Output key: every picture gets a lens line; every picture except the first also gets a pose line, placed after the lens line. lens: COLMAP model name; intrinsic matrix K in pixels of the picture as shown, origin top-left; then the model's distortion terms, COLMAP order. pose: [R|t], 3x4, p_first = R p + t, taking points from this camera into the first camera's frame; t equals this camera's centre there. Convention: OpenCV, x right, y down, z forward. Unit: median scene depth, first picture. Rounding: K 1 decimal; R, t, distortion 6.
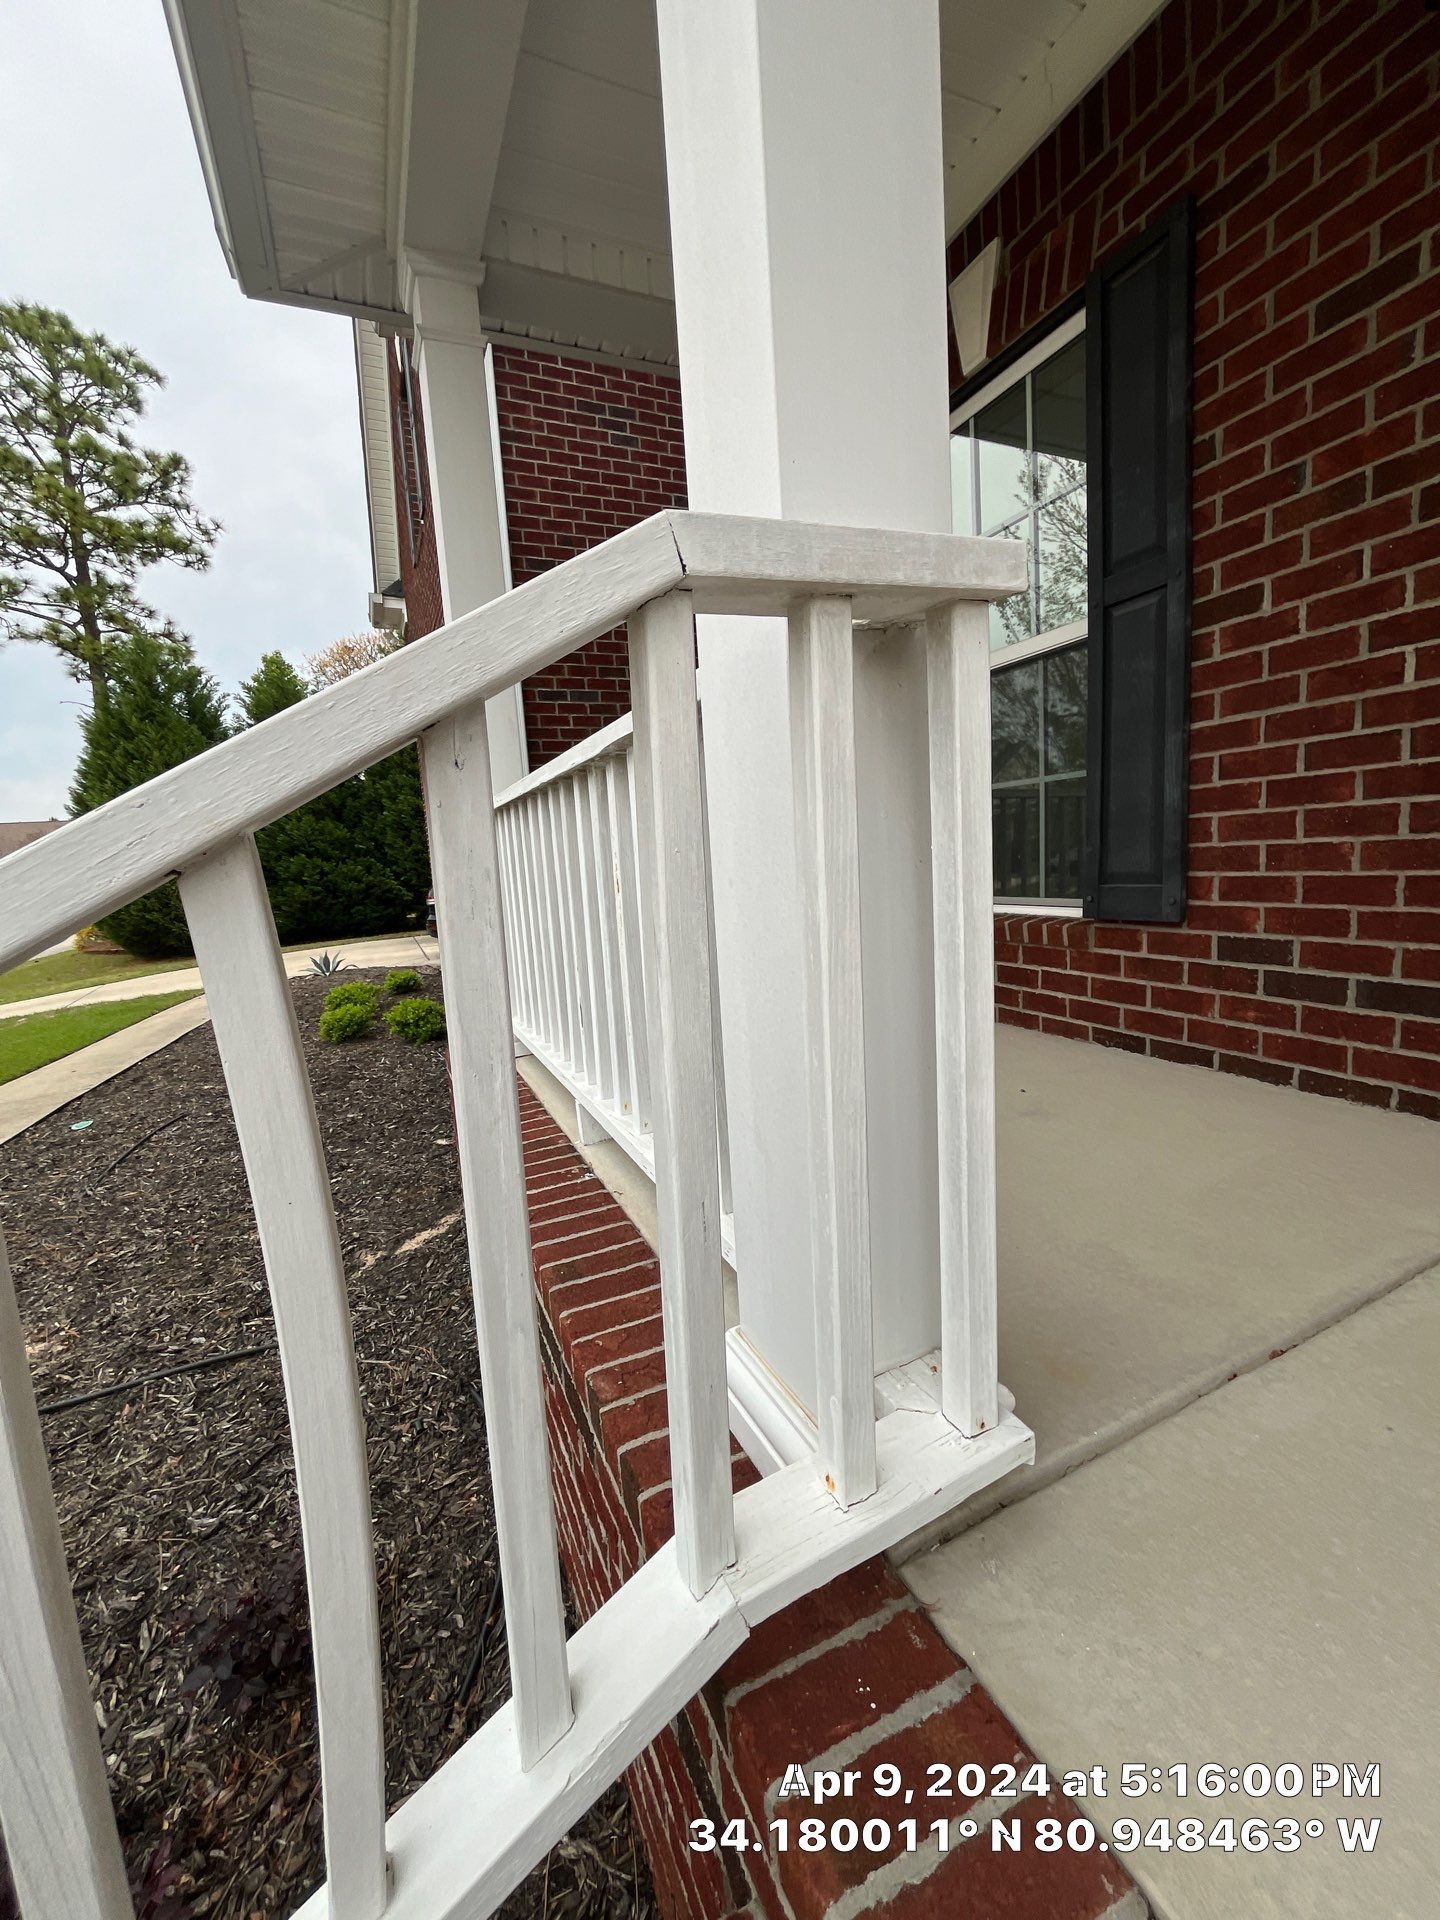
lens RADIAL K [[775.7, 0, 722.4], [0, 775.7, 960.9], [0, 0, 1]] dist [-0.002707, -0.000435]
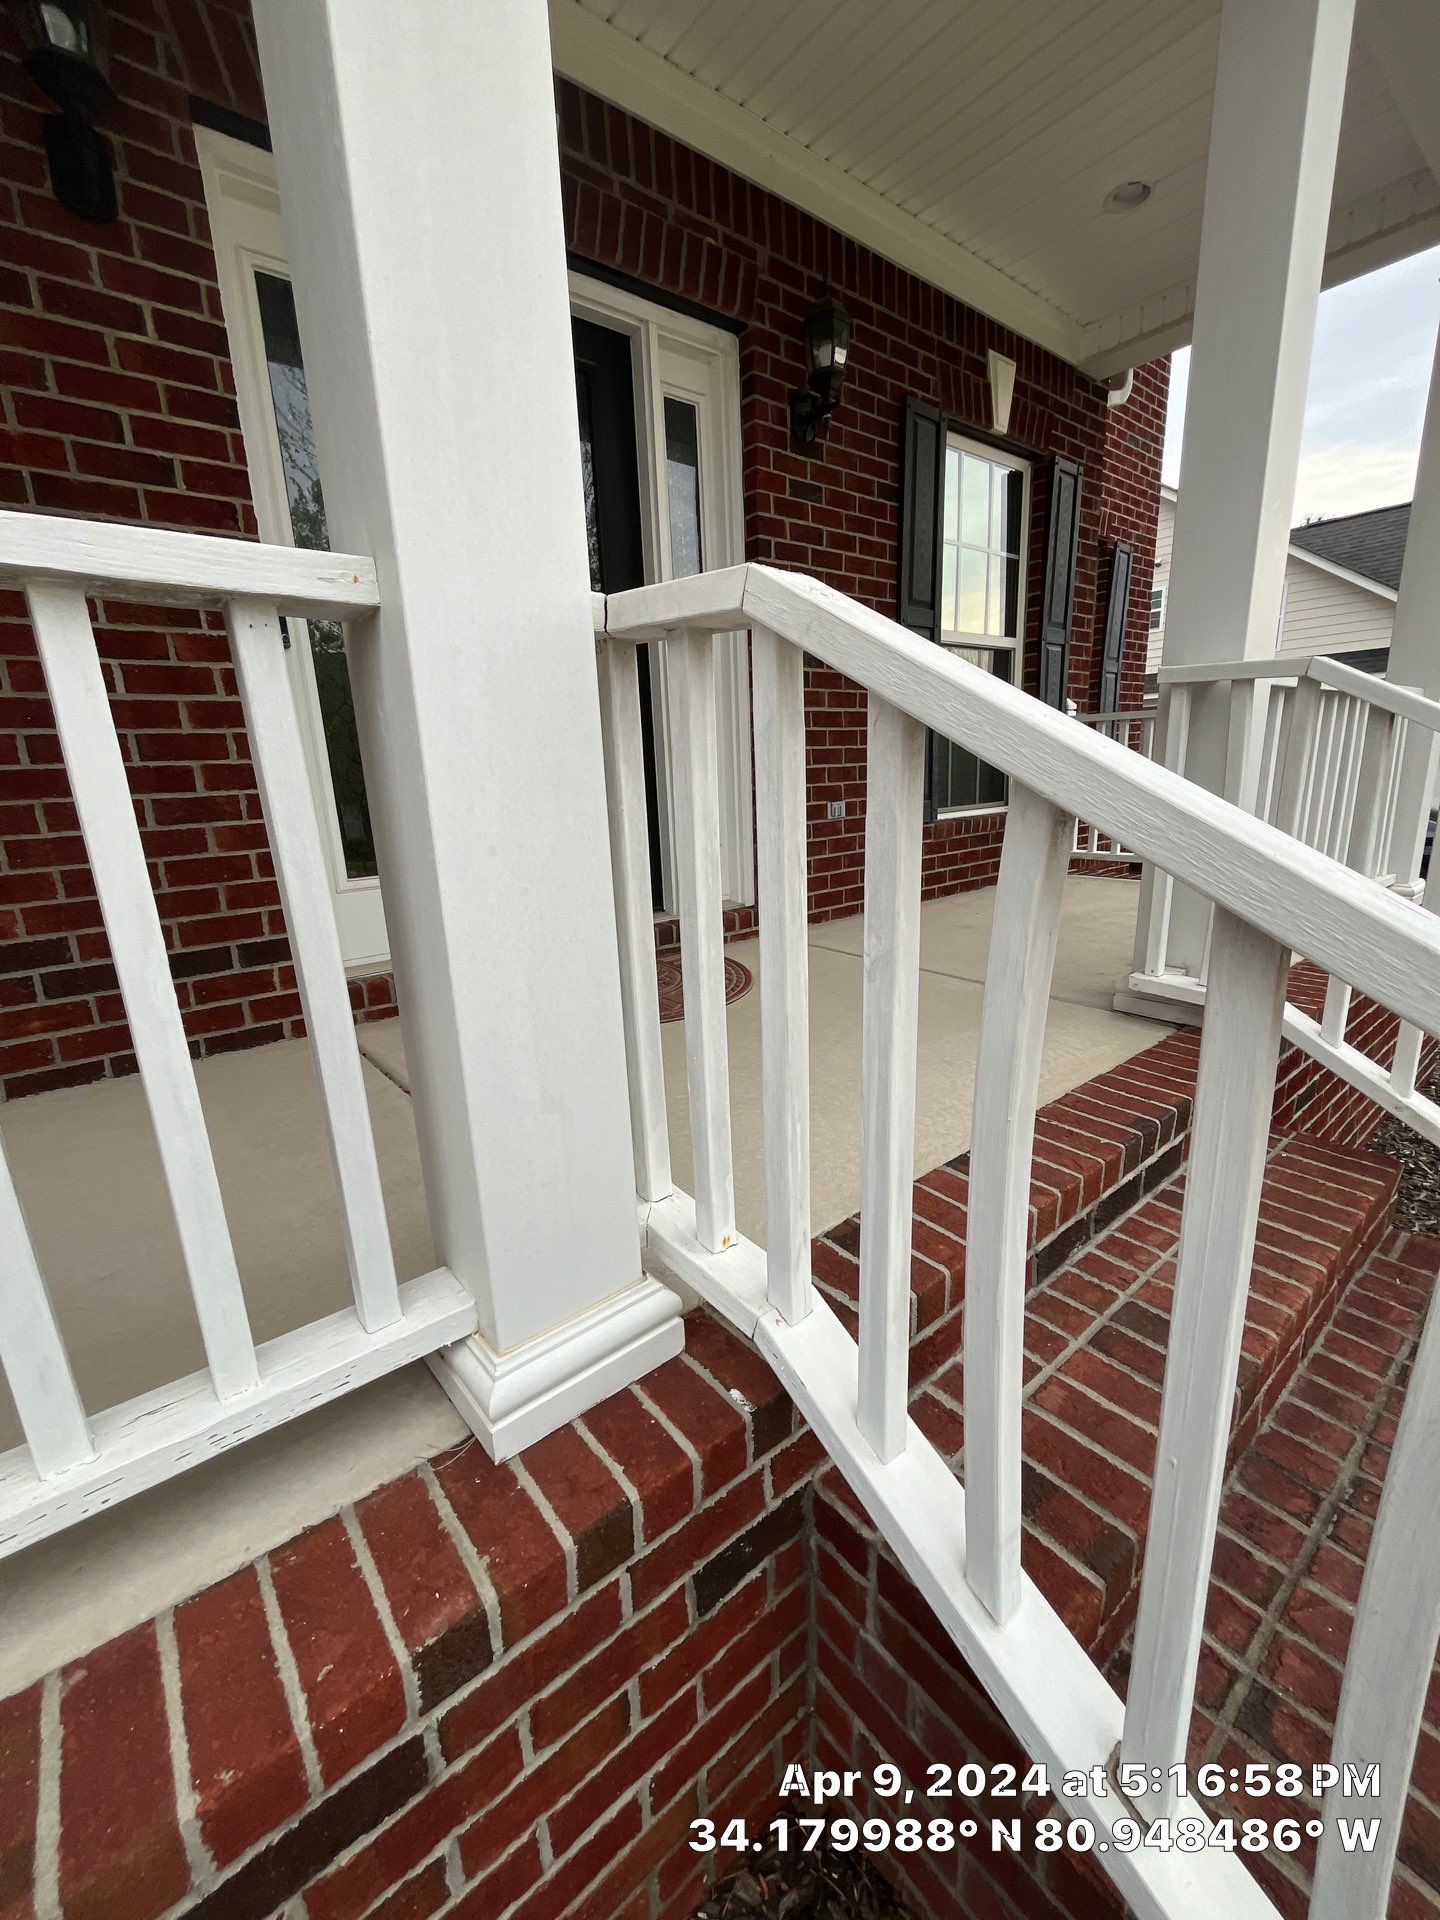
lens RADIAL K [[775.7, 0, 724.5], [0, 775.7, 960.0], [0, 0, 1]] dist [-0.002707, -0.000435]
pose [[-0.255172, -0.163204, 0.953022, -0.063309], [0.182386, 0.959833, 0.213204, -0.008305], [-0.949538, 0.228222, -0.215156, 0.064156]]
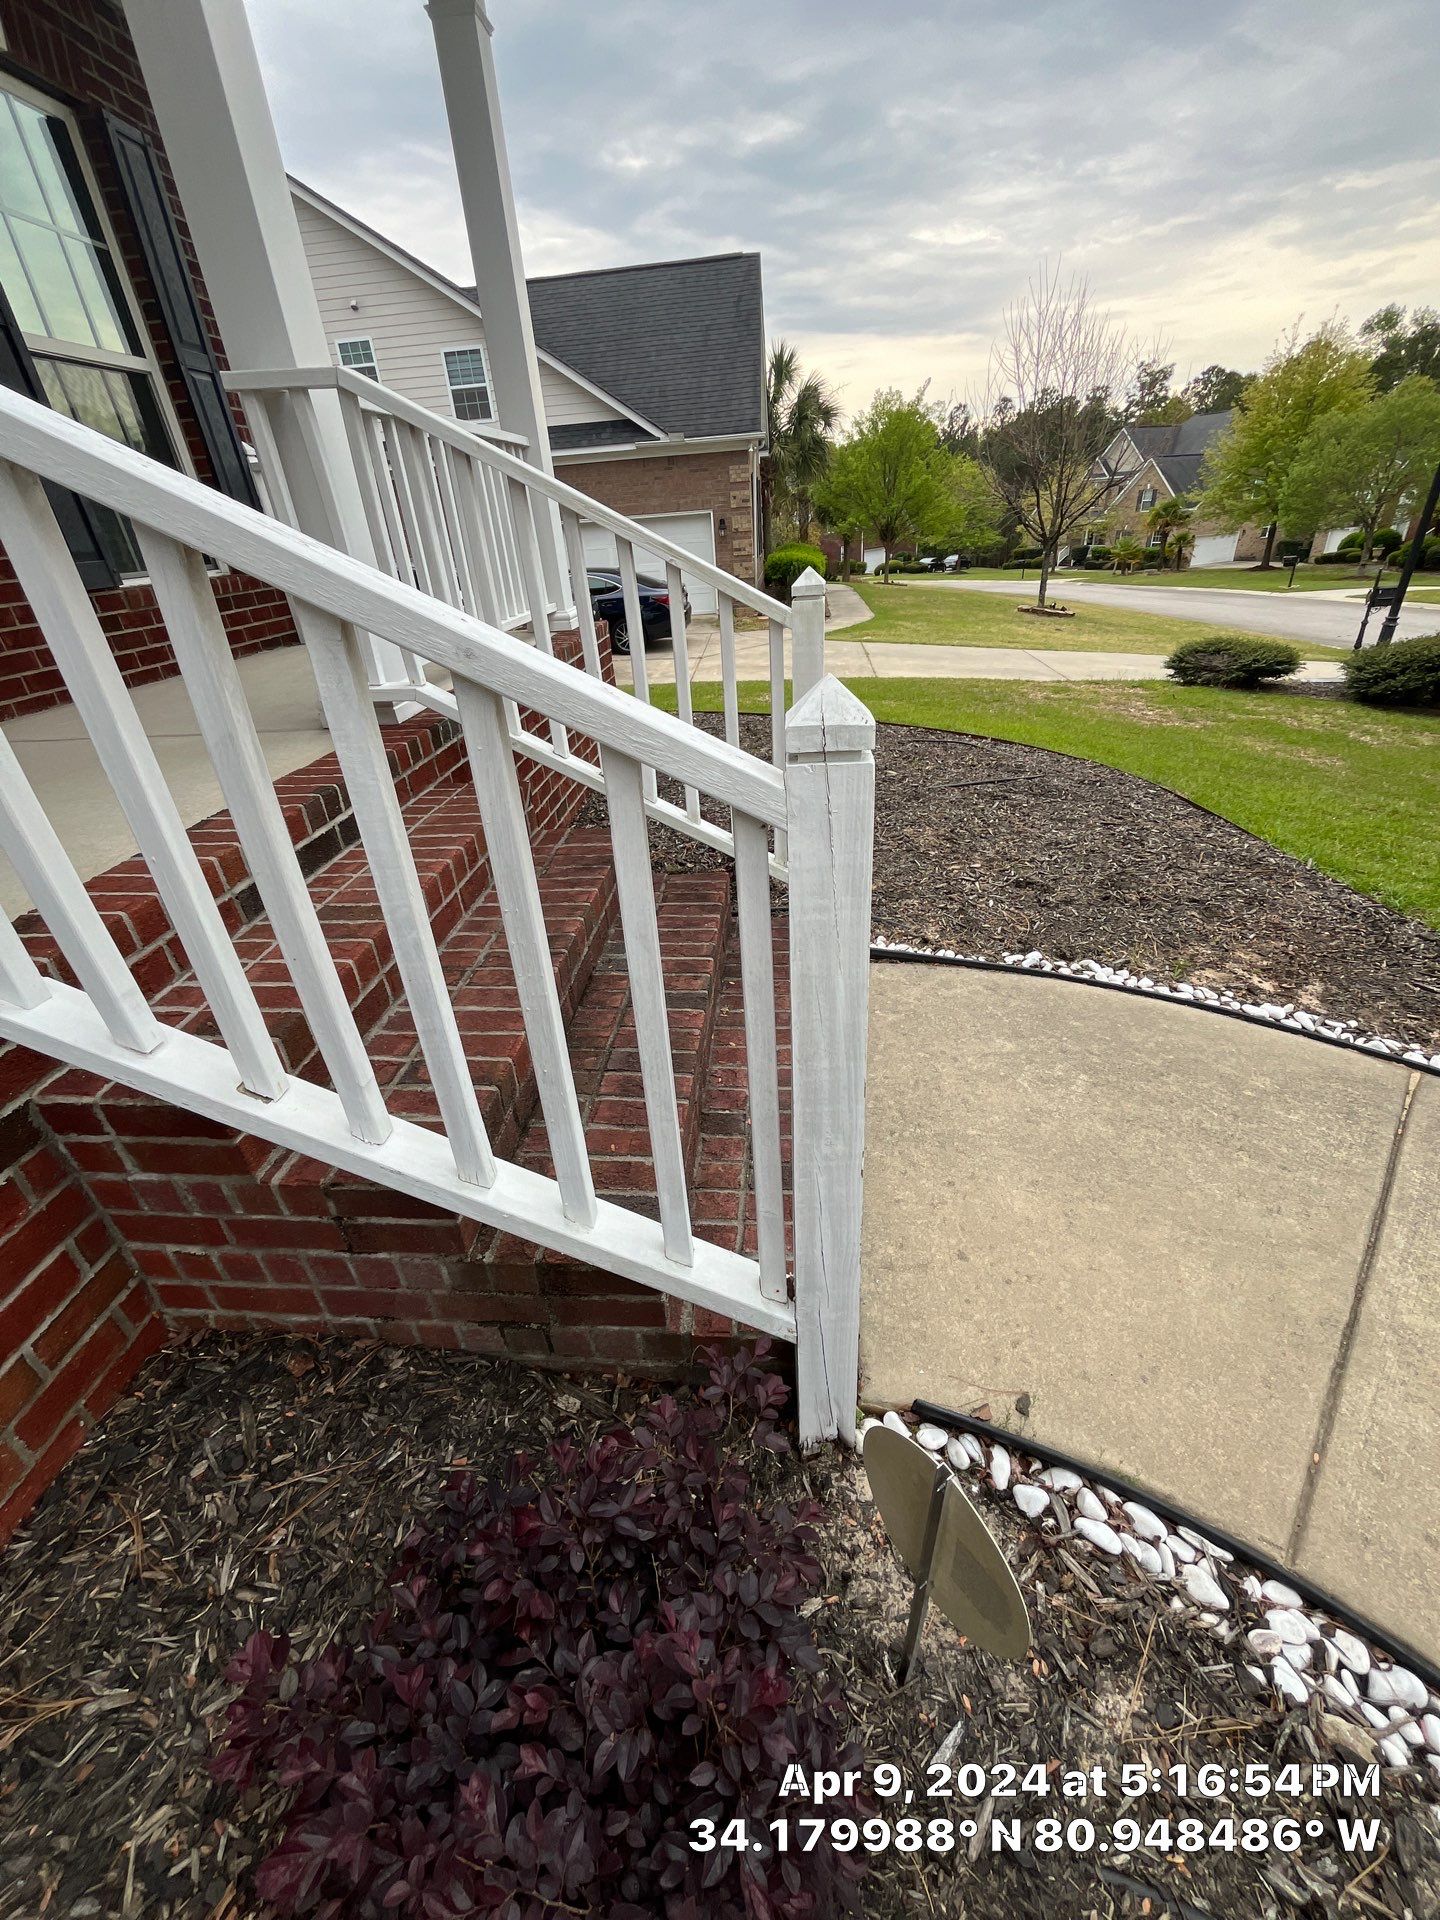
lens RADIAL K [[775.7, 0, 715.3], [0, 775.7, 962.0], [0, 0, 1]] dist [-0.002707, -0.000435]
pose [[-0.864343, -0.141049, 0.482718, -0.111472], [0.182215, 0.806806, 0.562016, 0.011342], [-0.468732, 0.573733, -0.671655, 0.065168]]
